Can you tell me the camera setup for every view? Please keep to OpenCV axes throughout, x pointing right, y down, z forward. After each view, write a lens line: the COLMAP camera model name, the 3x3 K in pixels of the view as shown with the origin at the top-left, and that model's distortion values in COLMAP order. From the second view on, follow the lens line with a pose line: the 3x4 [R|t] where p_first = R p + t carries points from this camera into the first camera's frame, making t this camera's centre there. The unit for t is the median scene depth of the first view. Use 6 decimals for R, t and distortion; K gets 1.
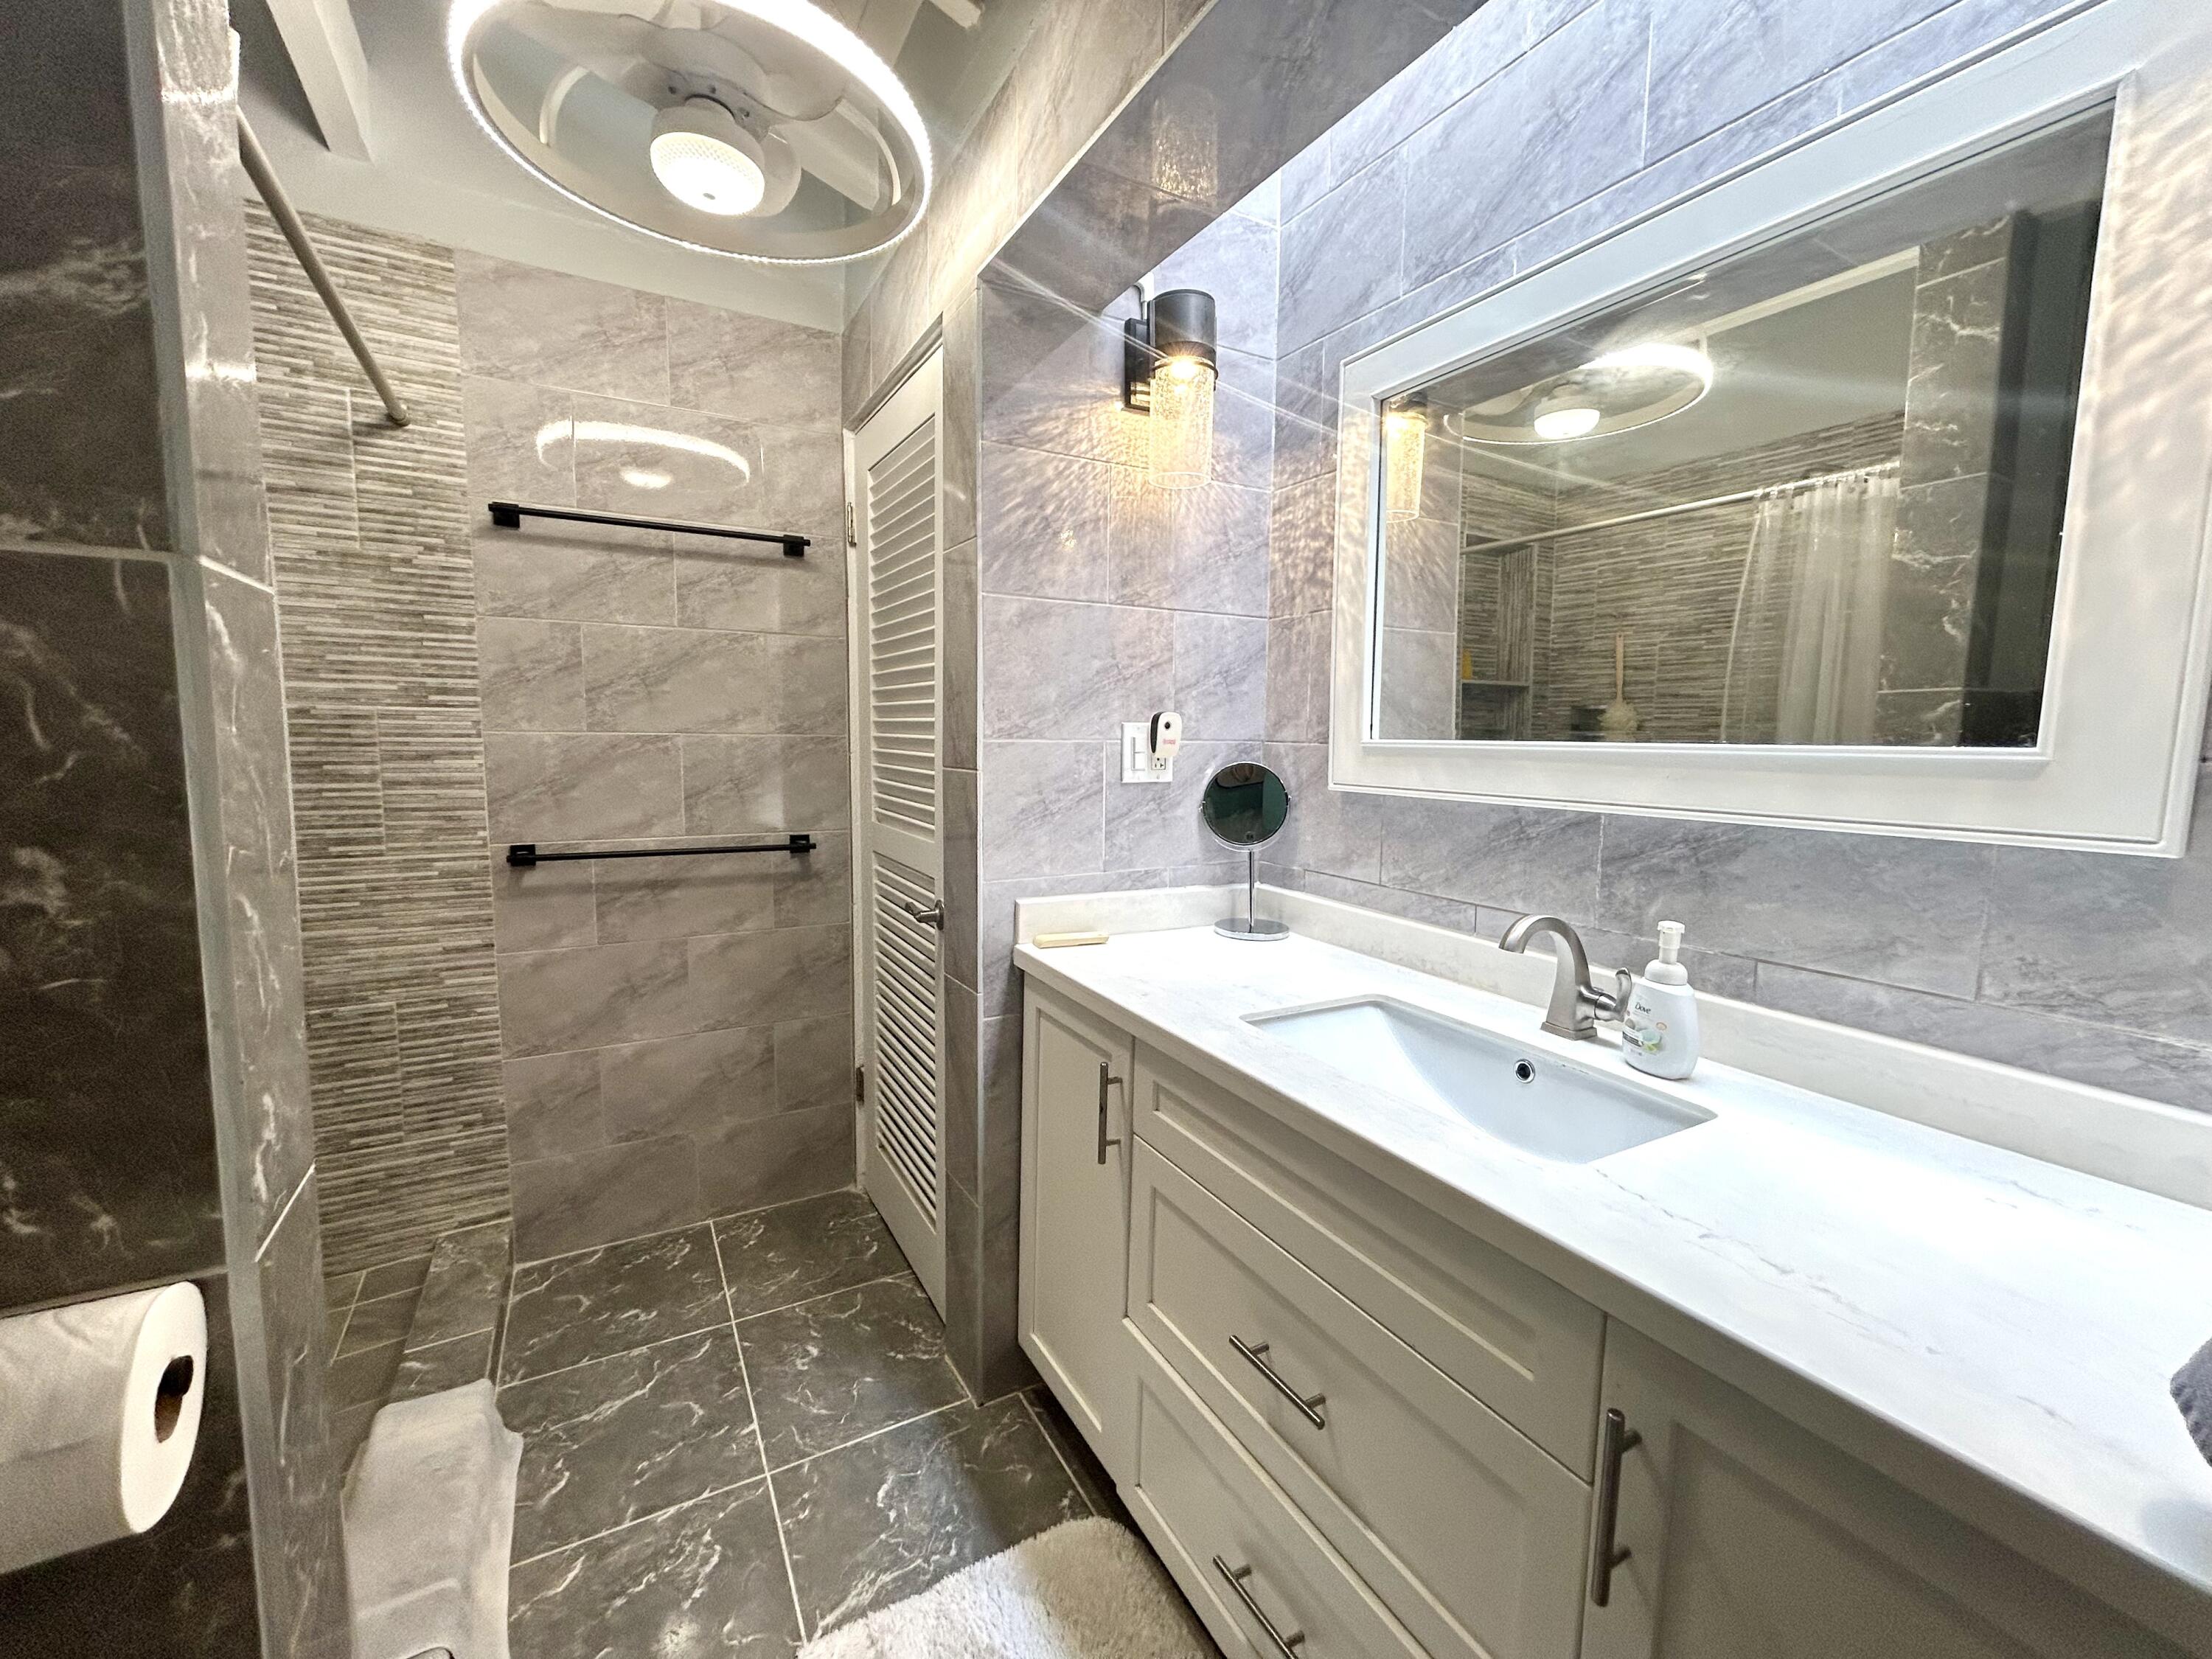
lens RADIAL K [[895.6, 0, 1105.2], [0, 895.6, 826.7], [0, 0, 1]] dist [-0.001710, -0.000013]
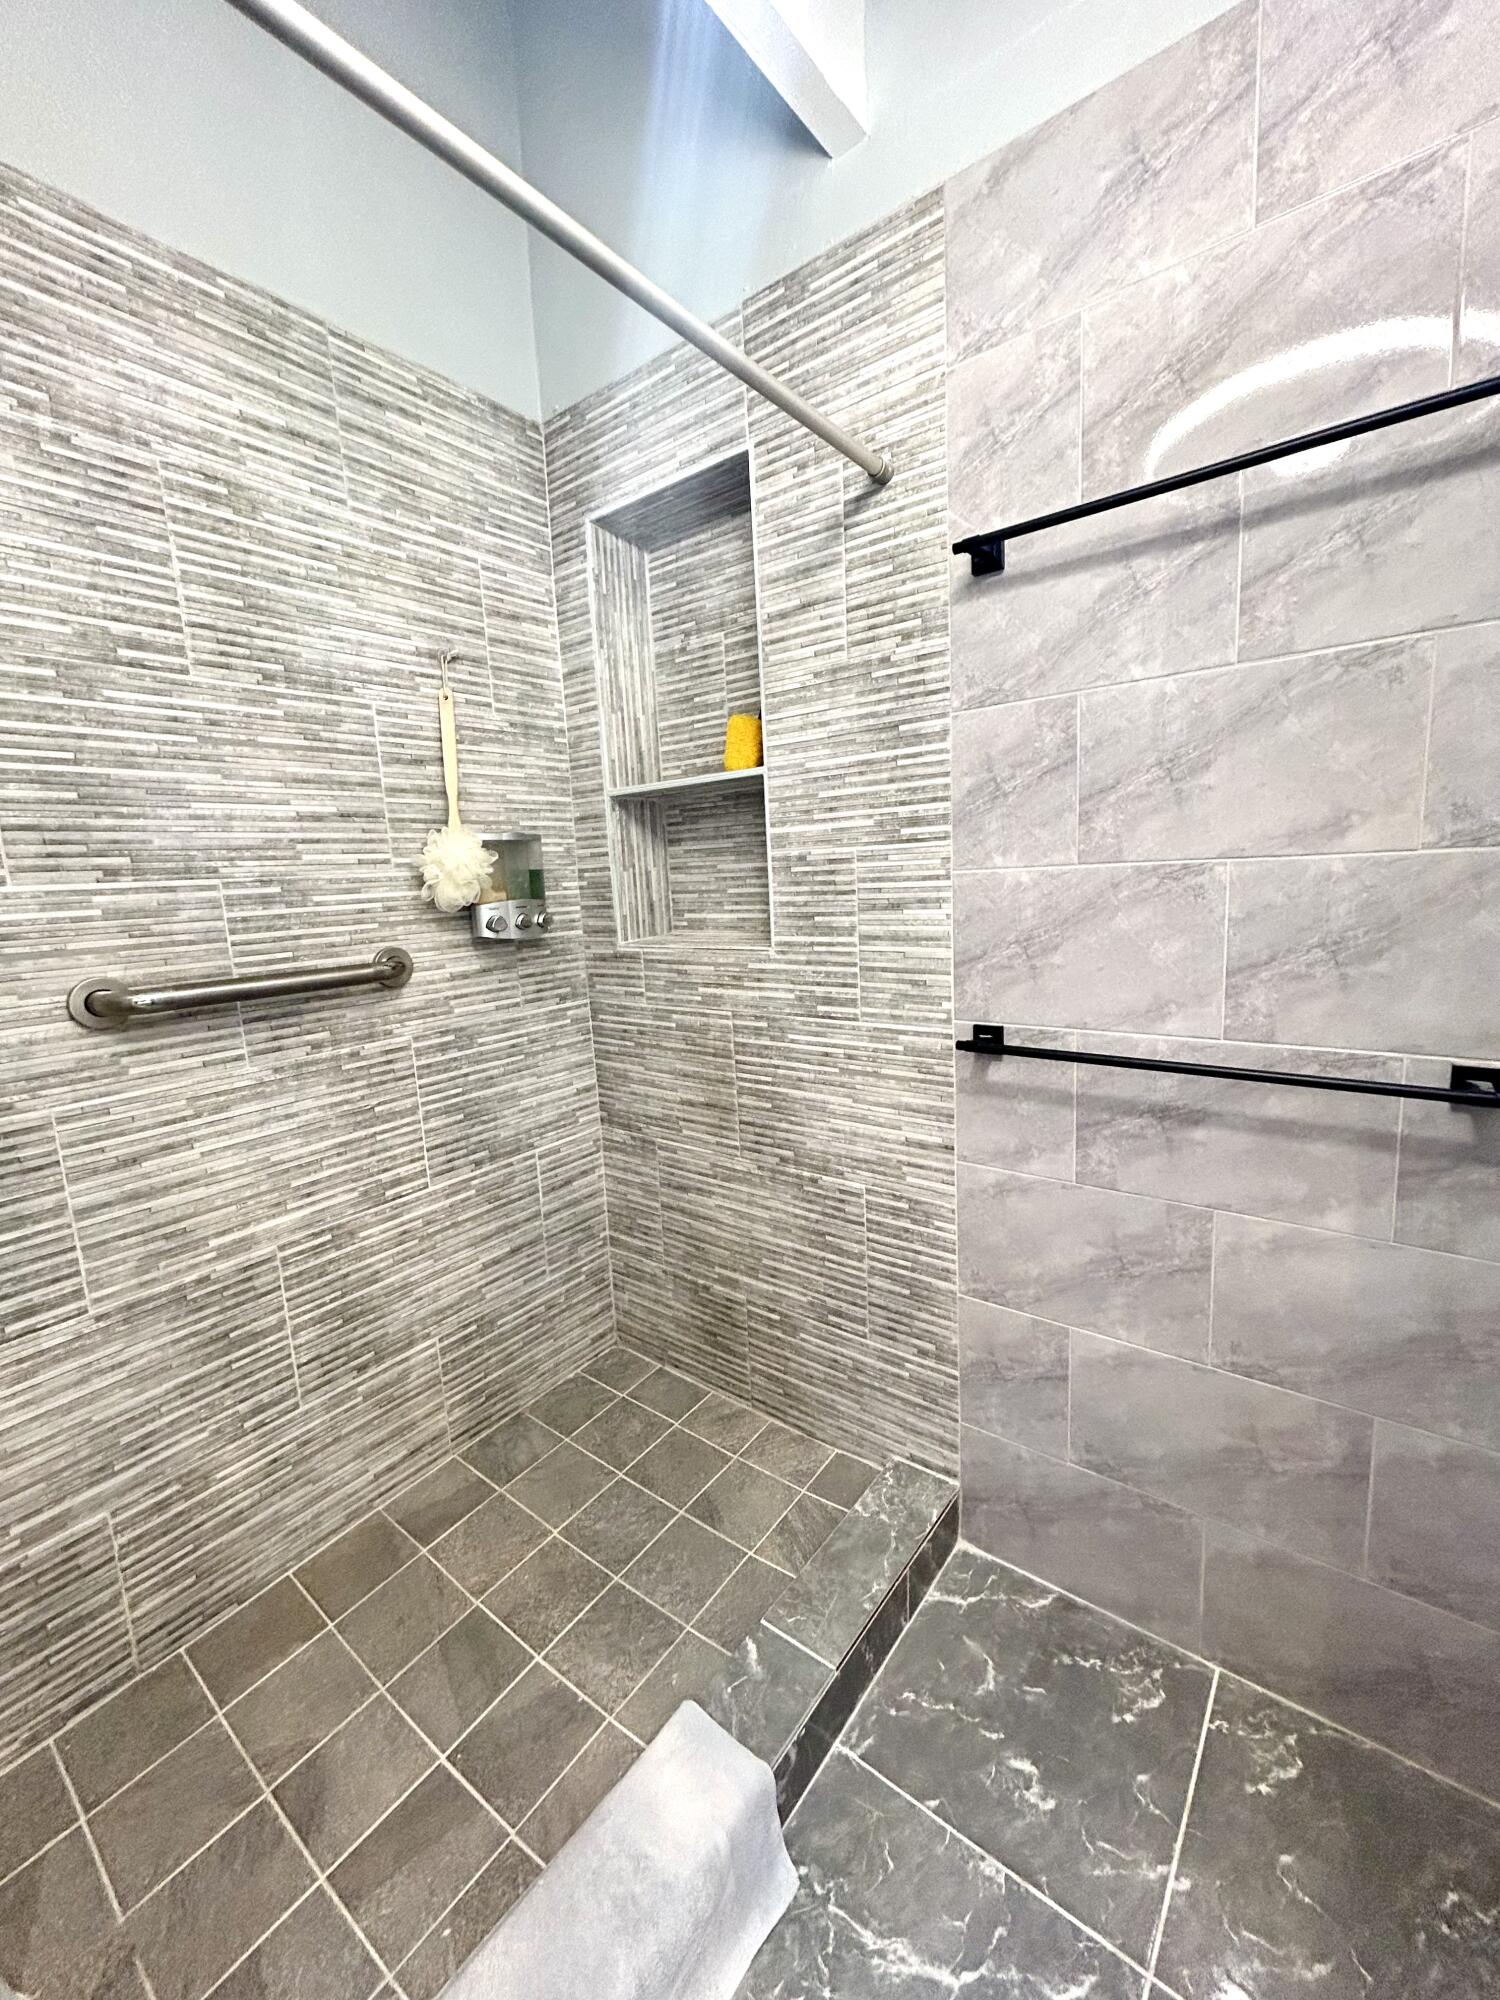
lens RADIAL K [[809.7, 0, 744.7], [0, 809.7, 997.6], [0, 0, 1]] dist [-0.001710, -0.000013]
pose [[0.377390, 0.107291, -0.919818, -0.124483], [-0.042328, 0.994226, 0.098603, -0.060384], [0.925087, 0.001722, 0.379752, 0.579350]]
